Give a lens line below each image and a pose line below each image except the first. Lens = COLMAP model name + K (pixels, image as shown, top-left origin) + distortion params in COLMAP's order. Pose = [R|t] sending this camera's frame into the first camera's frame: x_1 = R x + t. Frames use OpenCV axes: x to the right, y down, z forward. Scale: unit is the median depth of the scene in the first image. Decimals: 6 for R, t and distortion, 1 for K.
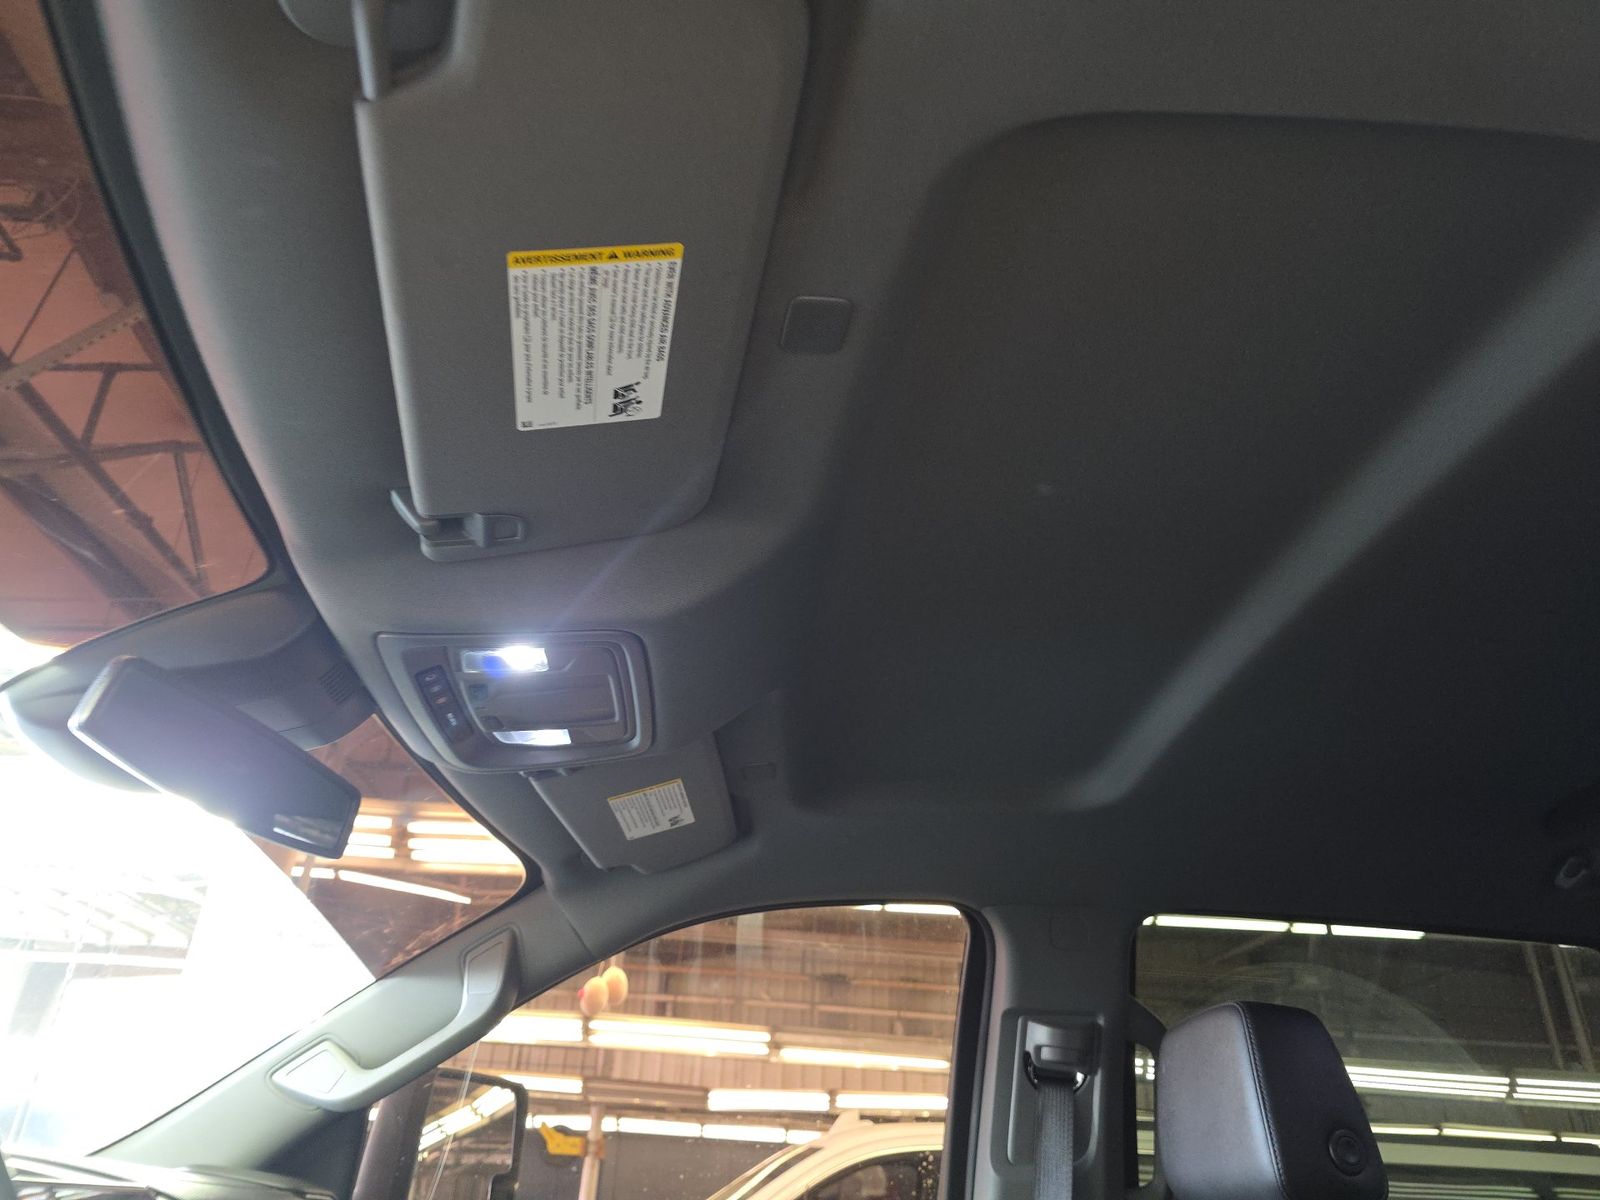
lens RADIAL K [[1078.6, 0, 796.6], [0, 1078.6, 595.5], [0, 0, 1]] dist [0.047916, -0.044595]
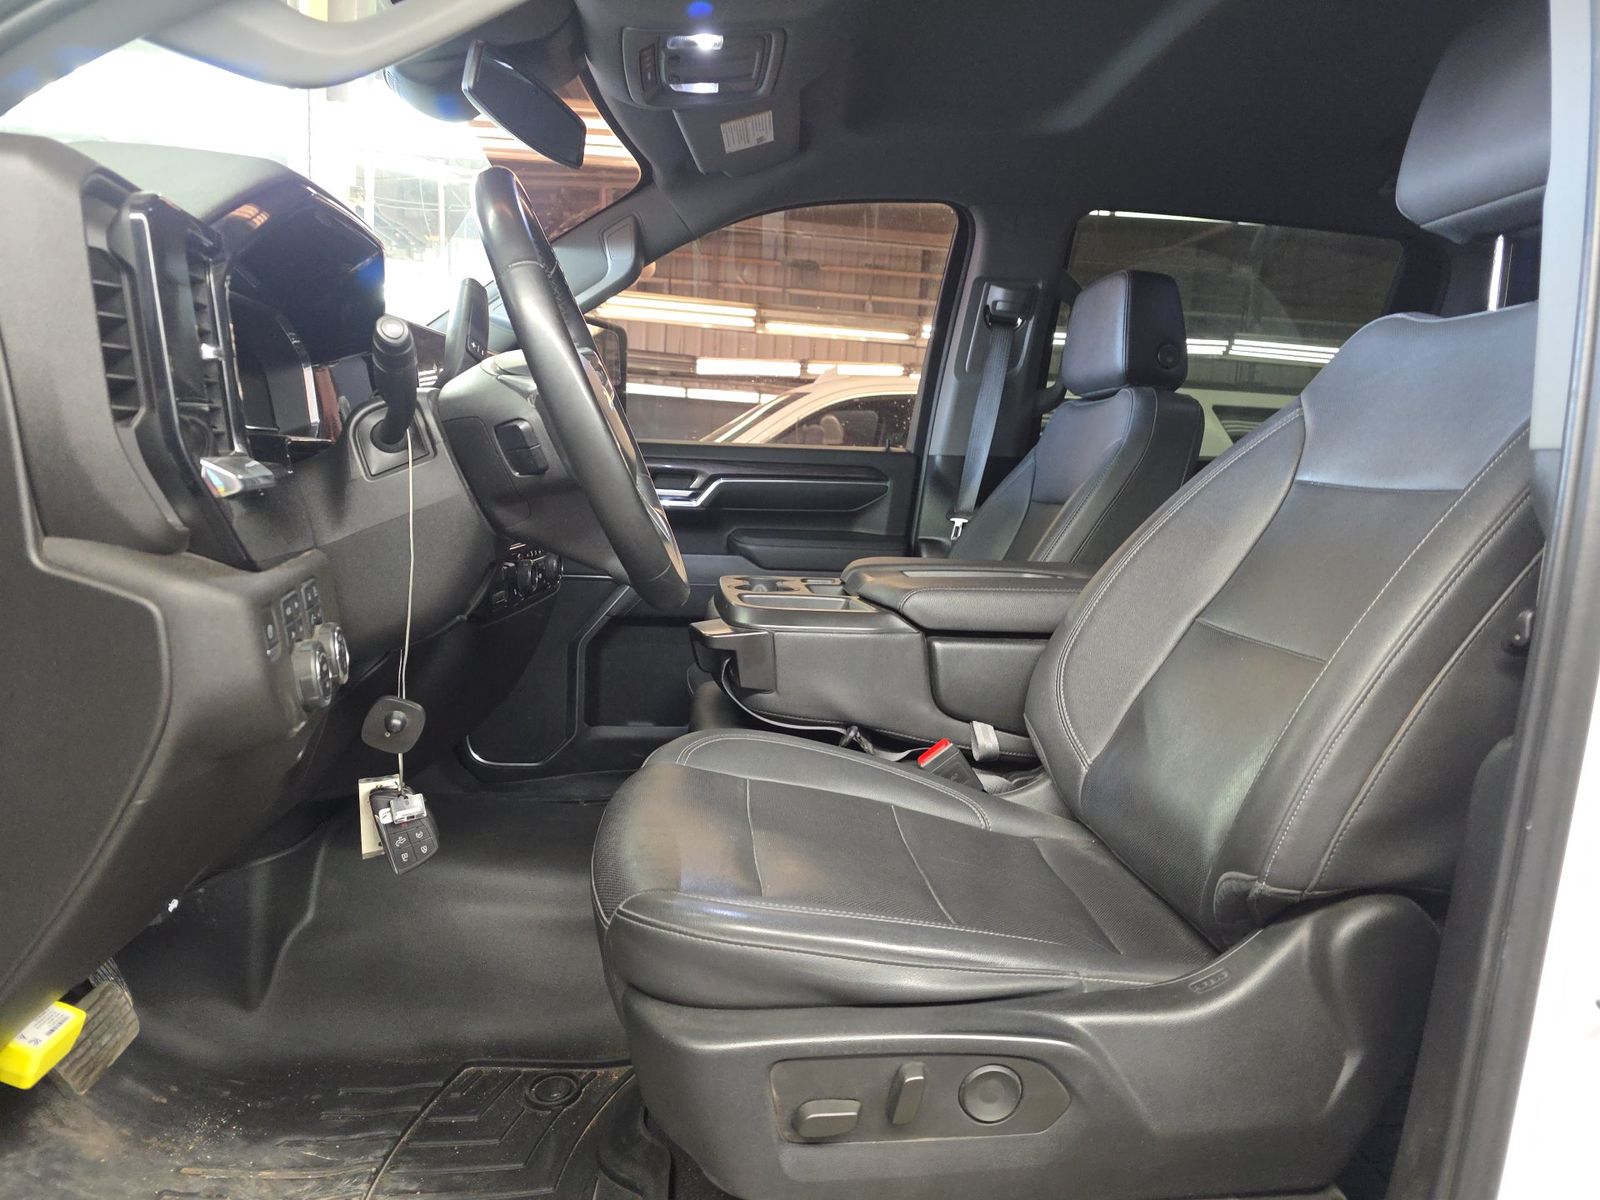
lens RADIAL K [[1078.6, 0, 803.1], [0, 1078.6, 597.5], [0, 0, 1]] dist [0.047916, -0.044595]
pose [[0.999065, 0.004194, 0.043039, -0.022505], [-0.028954, 0.804138, 0.593737, -0.029268], [-0.032119, -0.594428, 0.803507, -0.093248]]
